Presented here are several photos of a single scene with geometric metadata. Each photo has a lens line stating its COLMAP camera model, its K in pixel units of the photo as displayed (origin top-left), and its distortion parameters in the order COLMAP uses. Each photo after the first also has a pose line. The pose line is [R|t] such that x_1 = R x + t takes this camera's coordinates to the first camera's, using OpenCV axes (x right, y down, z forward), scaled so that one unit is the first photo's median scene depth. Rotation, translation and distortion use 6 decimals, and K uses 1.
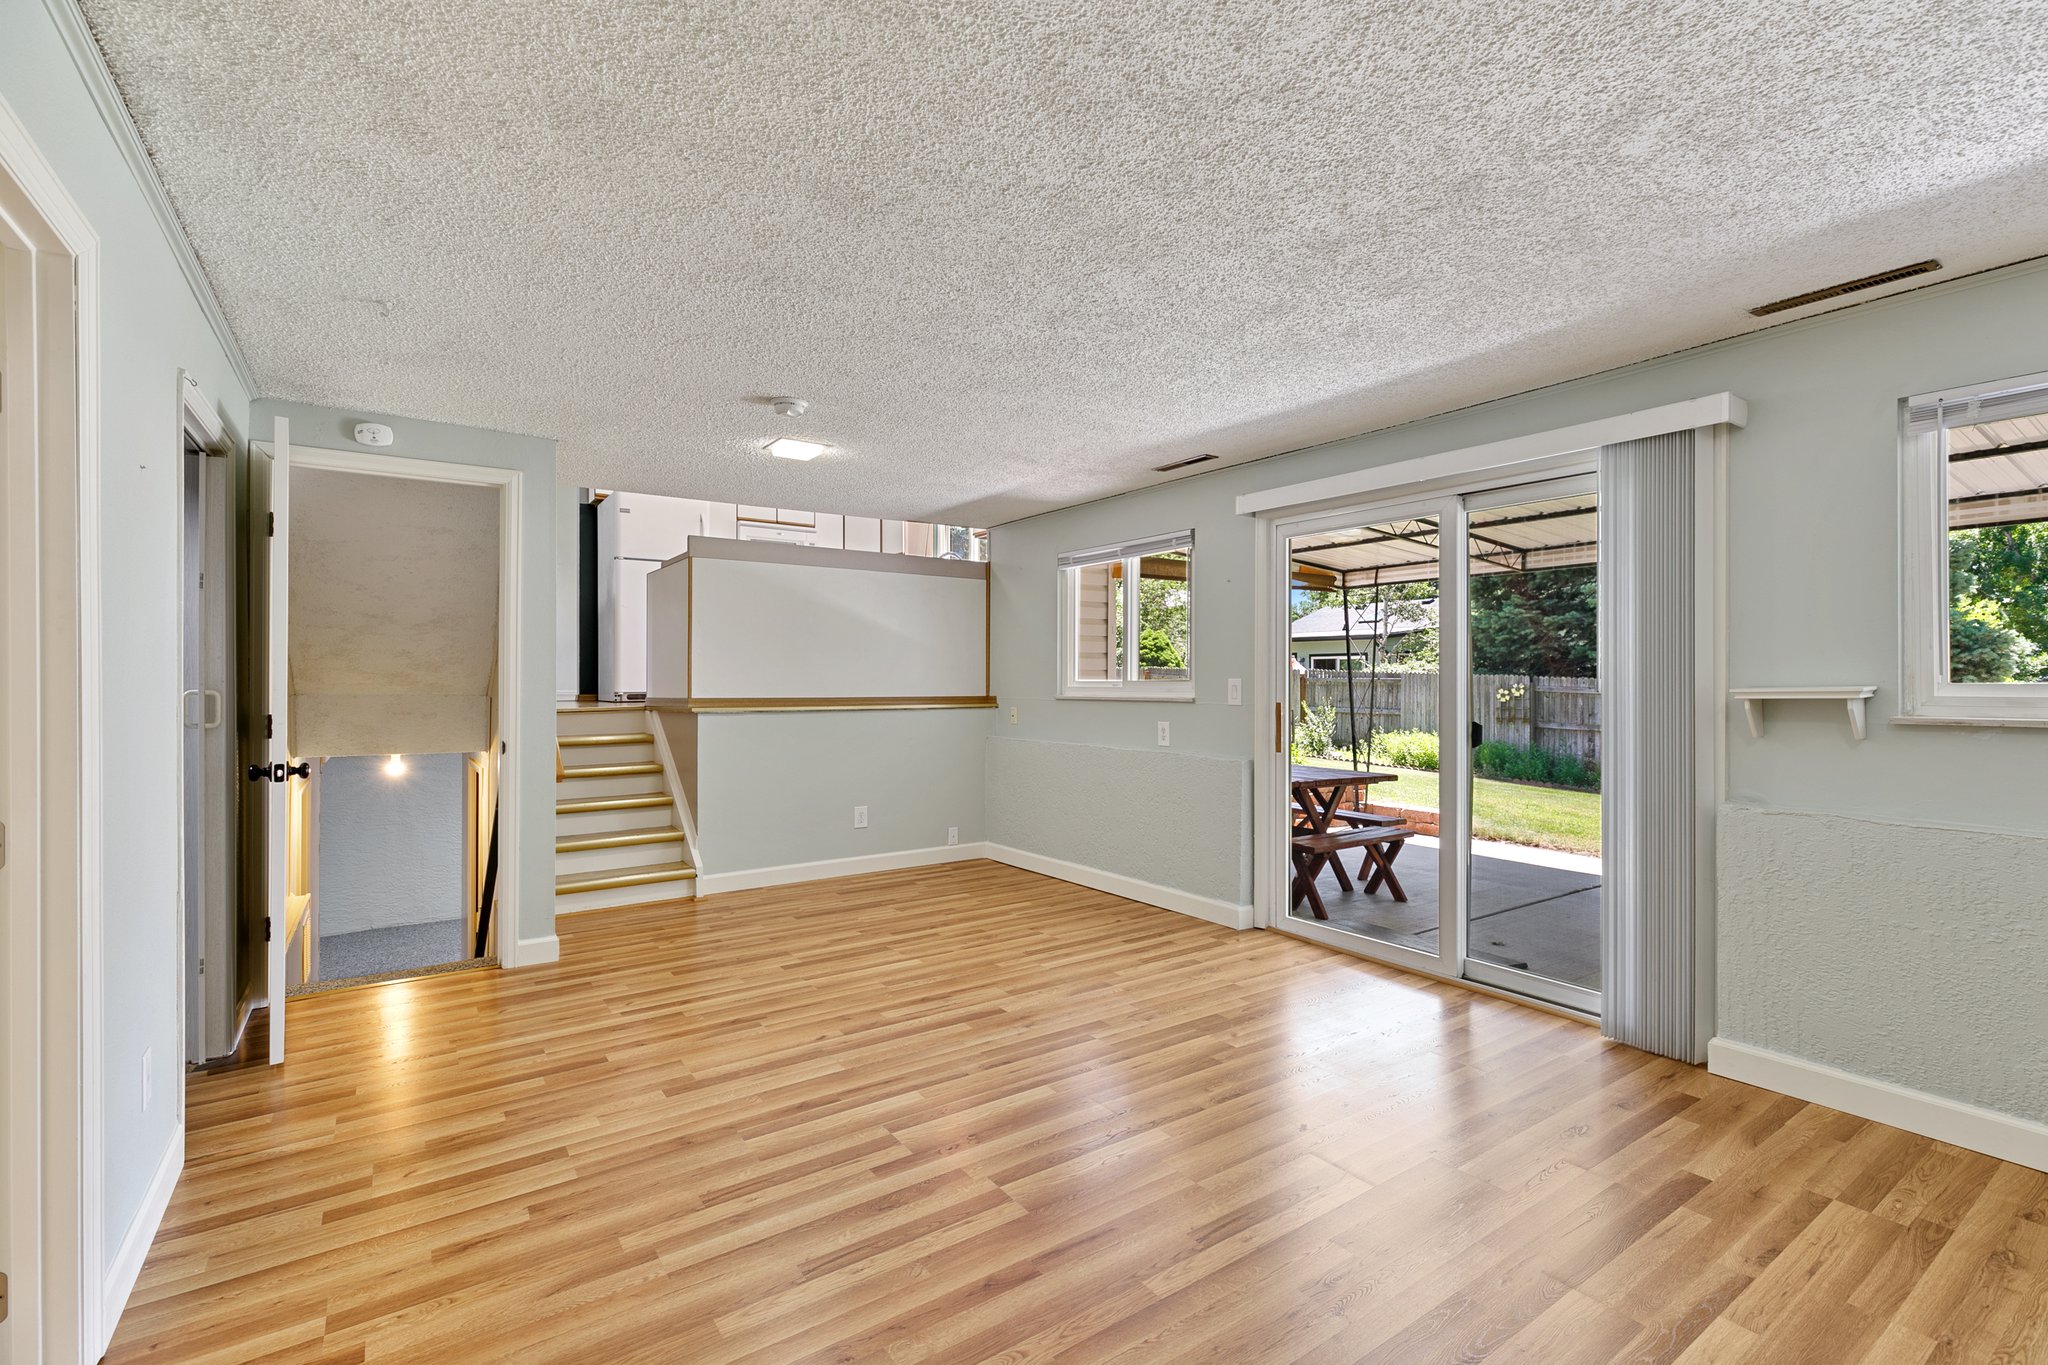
lens RADIAL K [[919.3, 0, 1024.0], [0, 919.3, 682.5], [0, 0, 1]] dist [-0.000270, -0.000031]
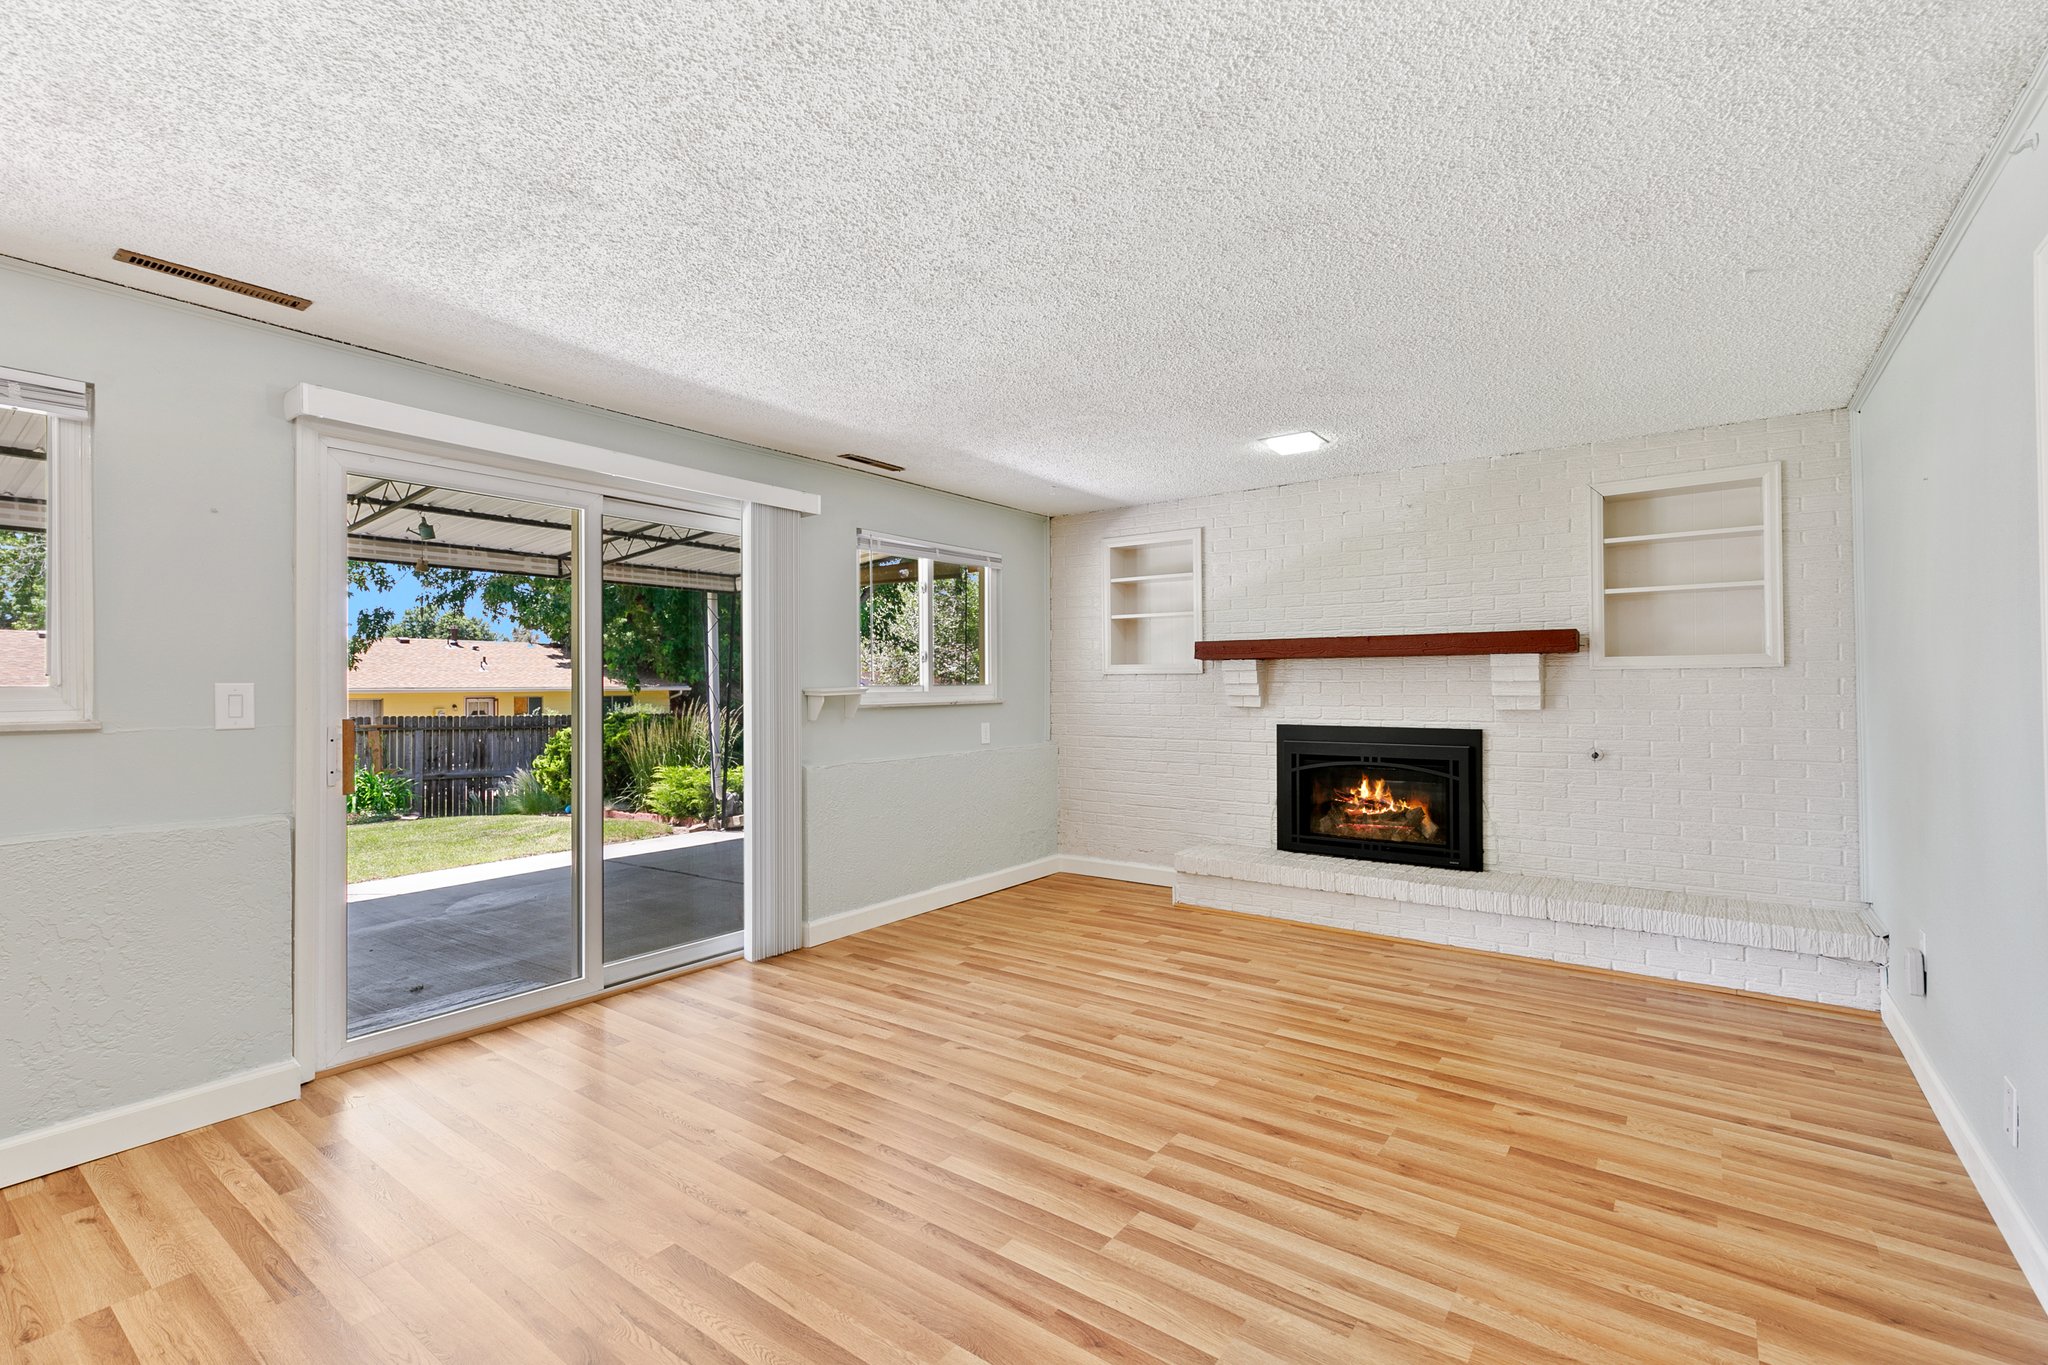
lens RADIAL K [[909.9, 0, 1021.4], [0, 909.9, 689.1], [0, 0, 1]] dist [0.003465, 0.000347]
pose [[-0.324114, -0.003123, 0.946013, -0.763926], [0.006094, 0.999967, 0.005390, -0.000363], [-0.945998, 0.007512, -0.324084, 1.158174]]
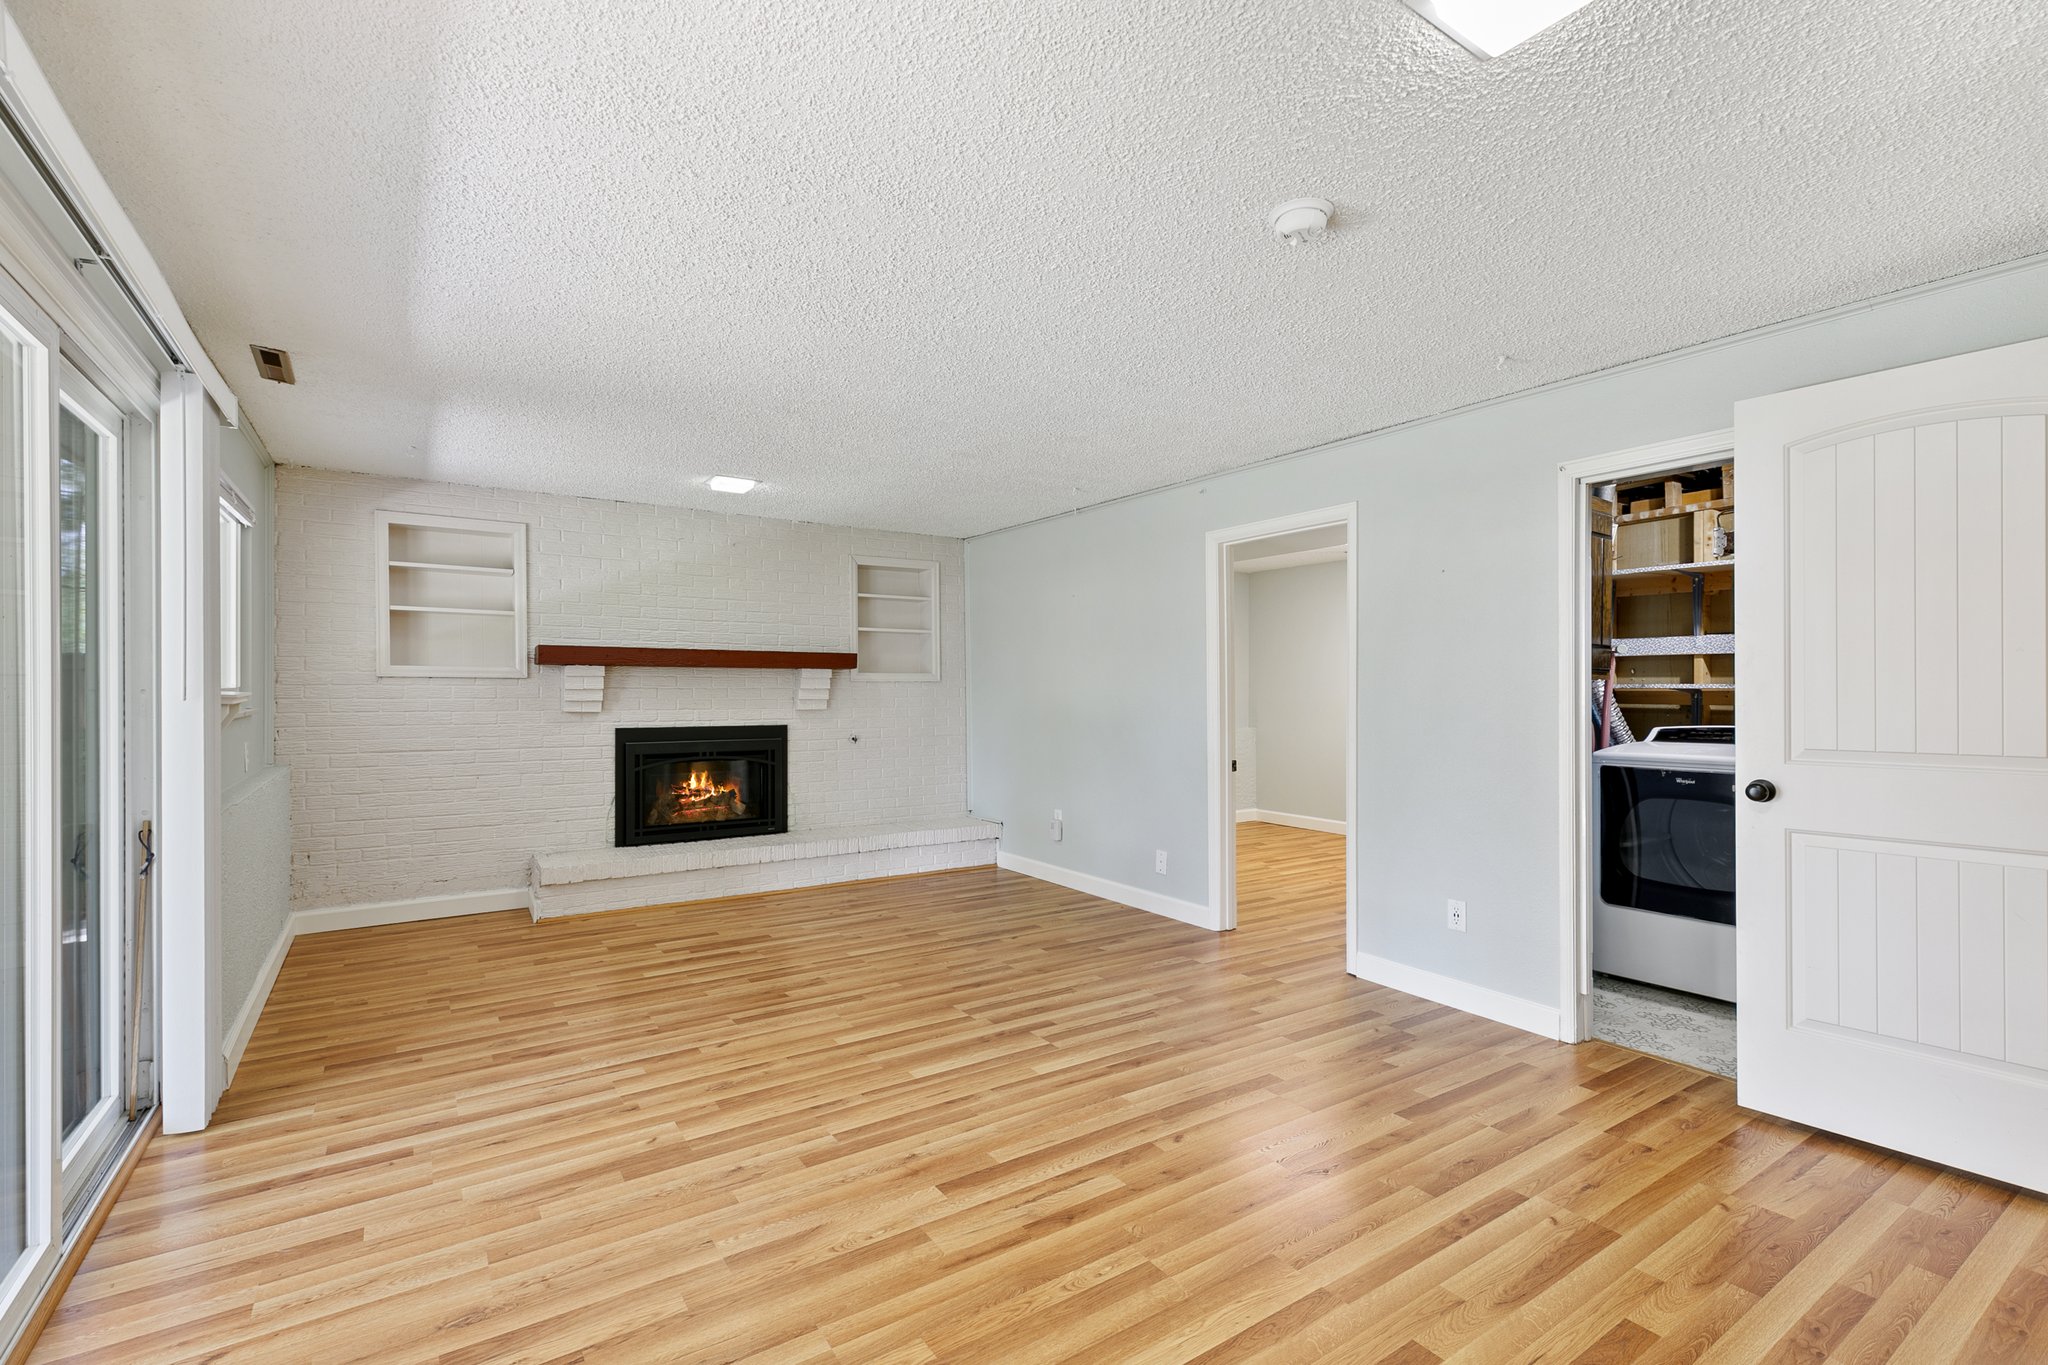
lens RADIAL K [[909.9, 0, 1021.4], [0, 909.9, 689.1], [0, 0, 1]] dist [0.003465, 0.000347]
pose [[-0.999883, -0.001579, 0.015216, -0.106407], [-0.001566, 0.999998, 0.000890, -0.001517], [-0.015218, 0.000866, -0.999884, 1.965083]]
